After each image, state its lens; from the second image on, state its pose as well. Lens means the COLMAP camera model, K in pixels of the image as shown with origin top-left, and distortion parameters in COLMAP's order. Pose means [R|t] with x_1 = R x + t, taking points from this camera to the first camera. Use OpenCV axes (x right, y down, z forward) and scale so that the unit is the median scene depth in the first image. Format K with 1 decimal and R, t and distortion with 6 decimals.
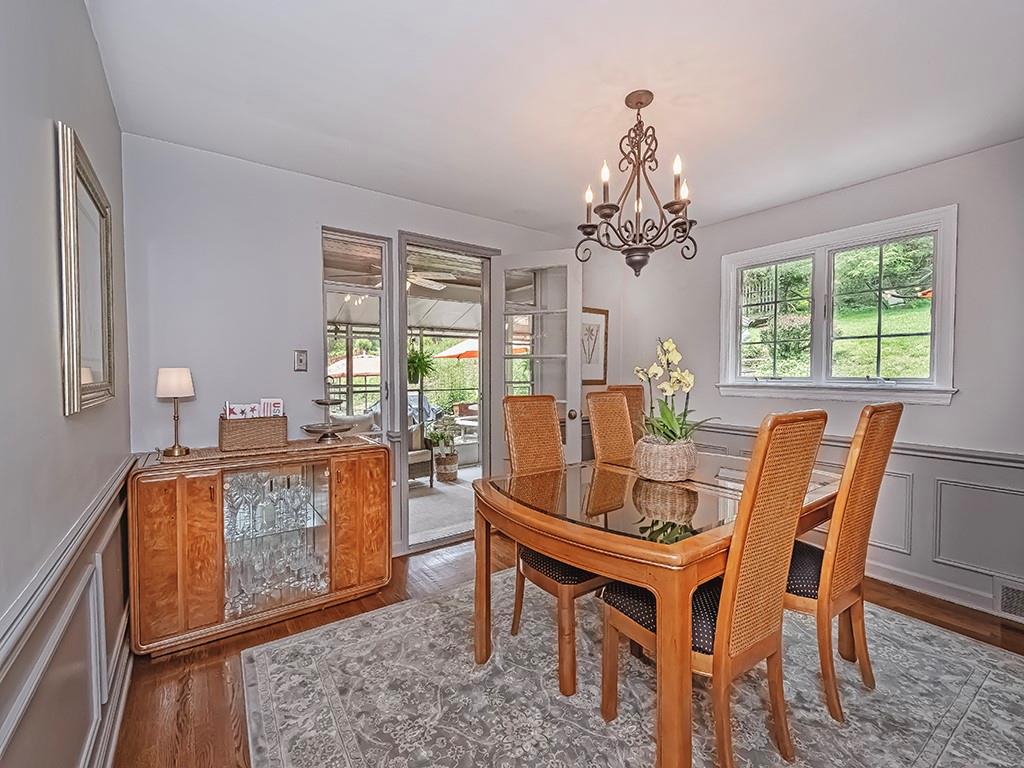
lens RADIAL K [[467.4, 0, 515.2], [0, 467.4, 384.5], [0, 0, 1]] dist [0.025964, 0.000137]
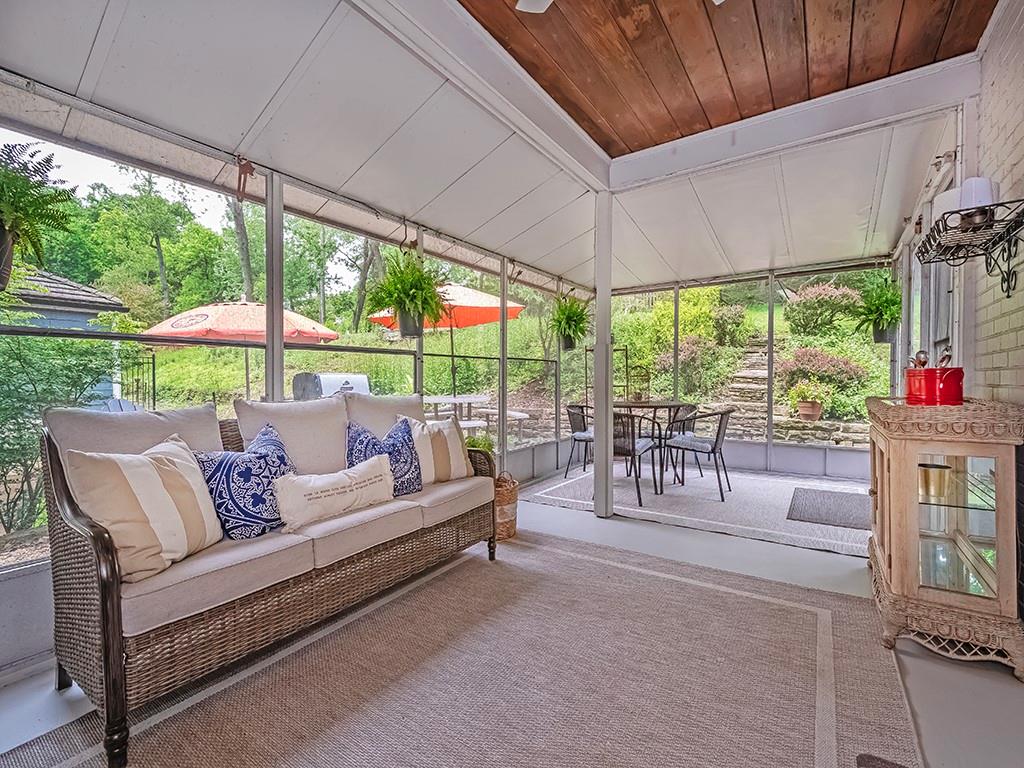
lens RADIAL K [[467.4, 0, 508.8], [0, 467.4, 382.1], [0, 0, 1]] dist [0.025964, 0.000137]
pose [[0.934385, -0.003241, 0.356250, -0.320095], [0.010082, 0.999799, -0.017349, 0.056608], [-0.356122, 0.019802, 0.934230, 0.569325]]
